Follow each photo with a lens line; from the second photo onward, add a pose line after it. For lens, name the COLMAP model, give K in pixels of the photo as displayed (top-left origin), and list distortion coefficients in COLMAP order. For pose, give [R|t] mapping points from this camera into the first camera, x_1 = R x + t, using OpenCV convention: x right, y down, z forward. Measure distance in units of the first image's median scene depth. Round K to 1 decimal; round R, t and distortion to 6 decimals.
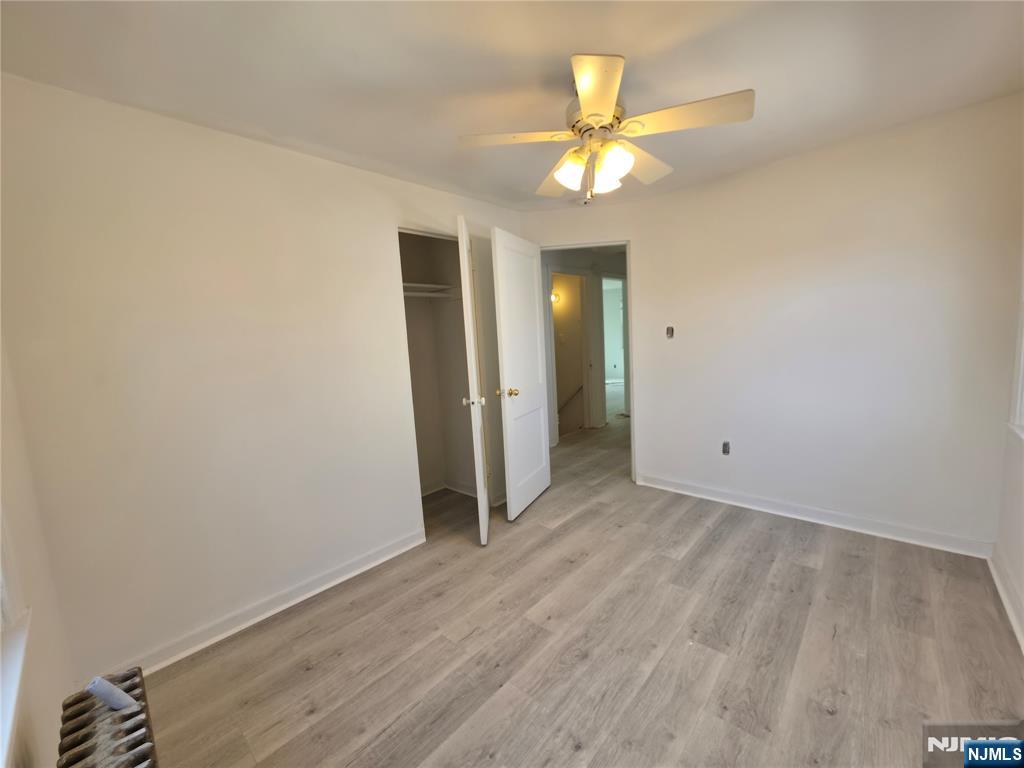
lens RADIAL K [[407.3, 0, 513.7], [0, 407.3, 382.4], [0, 0, 1]] dist [0.000929, 0.000034]
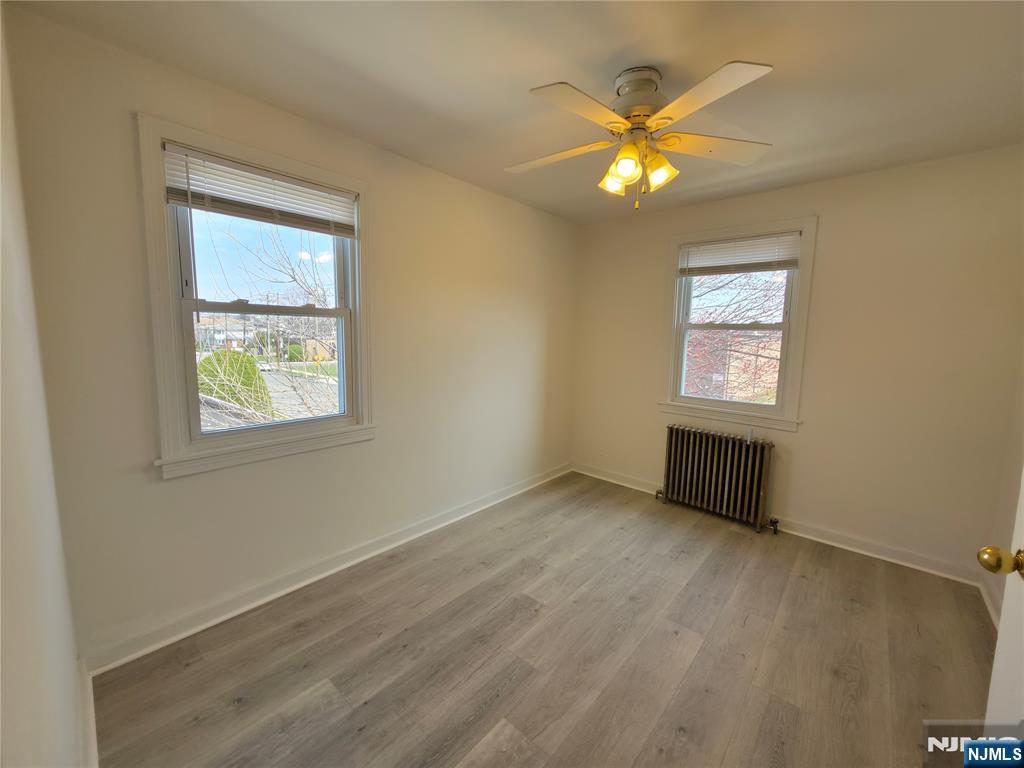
lens RADIAL K [[407.3, 0, 513.7], [0, 407.3, 382.4], [0, 0, 1]] dist [0.000929, 0.000034]
pose [[-0.999080, 0.039396, -0.016967, 0.485222], [0.034497, 0.973040, 0.228044, -0.242245], [0.025493, 0.227249, -0.973503, 1.877173]]
